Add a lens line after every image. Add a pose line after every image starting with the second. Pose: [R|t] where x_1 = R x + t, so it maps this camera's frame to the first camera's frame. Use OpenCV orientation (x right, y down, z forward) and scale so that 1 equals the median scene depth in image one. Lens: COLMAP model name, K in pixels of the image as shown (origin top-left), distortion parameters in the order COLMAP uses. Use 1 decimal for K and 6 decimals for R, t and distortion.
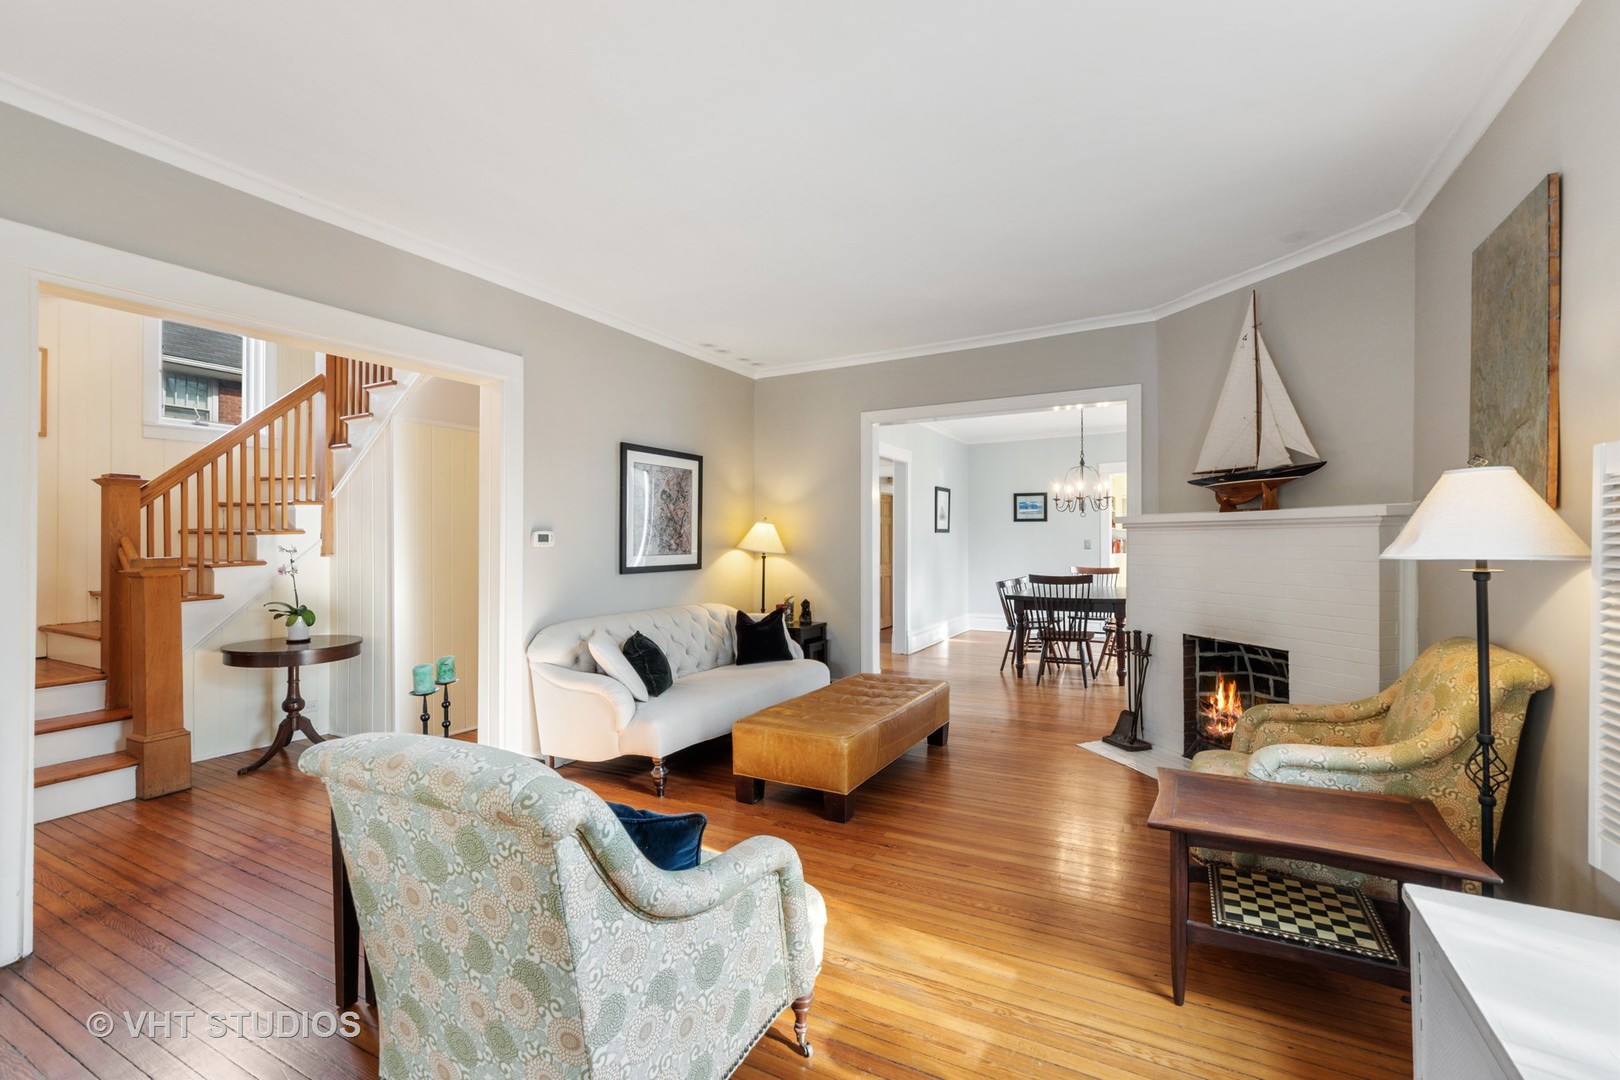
lens RADIAL K [[700.5, 0, 810.0], [0, 700.5, 540.0], [0, 0, 1]] dist [0.000262, 0.000057]
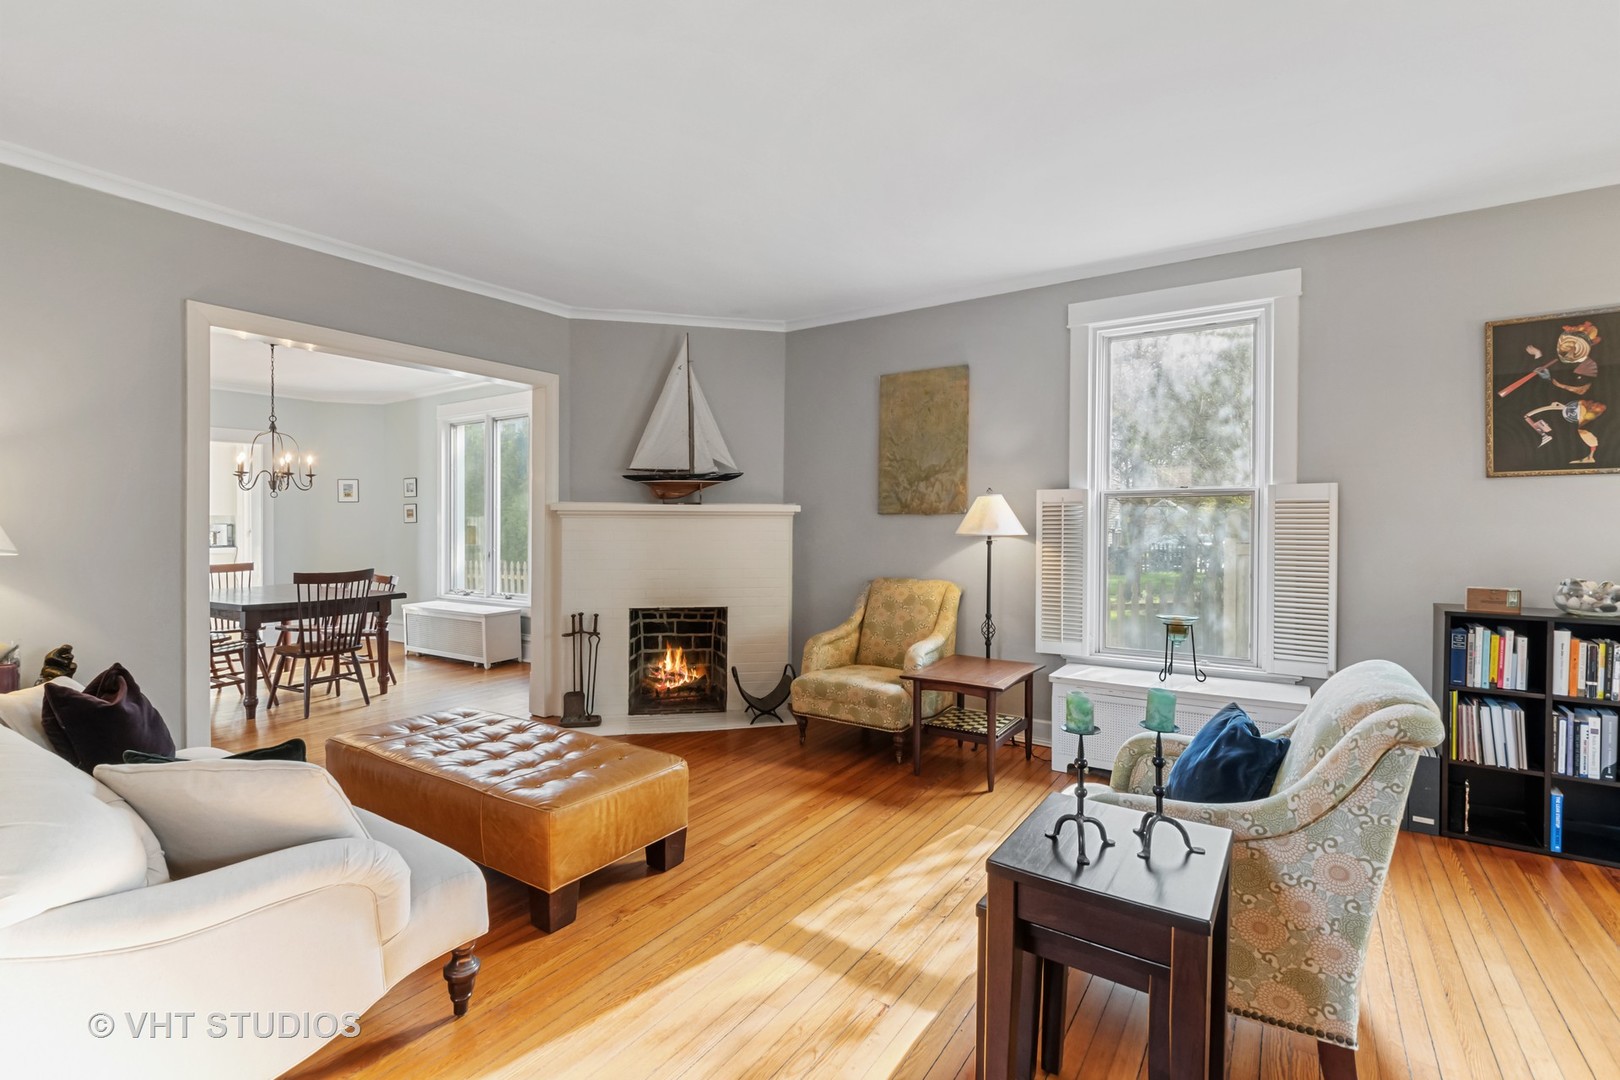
lens RADIAL K [[711.3, 0, 810.0], [0, 711.3, 540.0], [0, 0, 1]] dist [0.000405, 0.000036]
pose [[0.109077, -0.010216, 0.993981, -0.616229], [-0.001269, 0.999945, 0.010416, 0.009290], [-0.994033, -0.002397, 0.109058, 0.605530]]
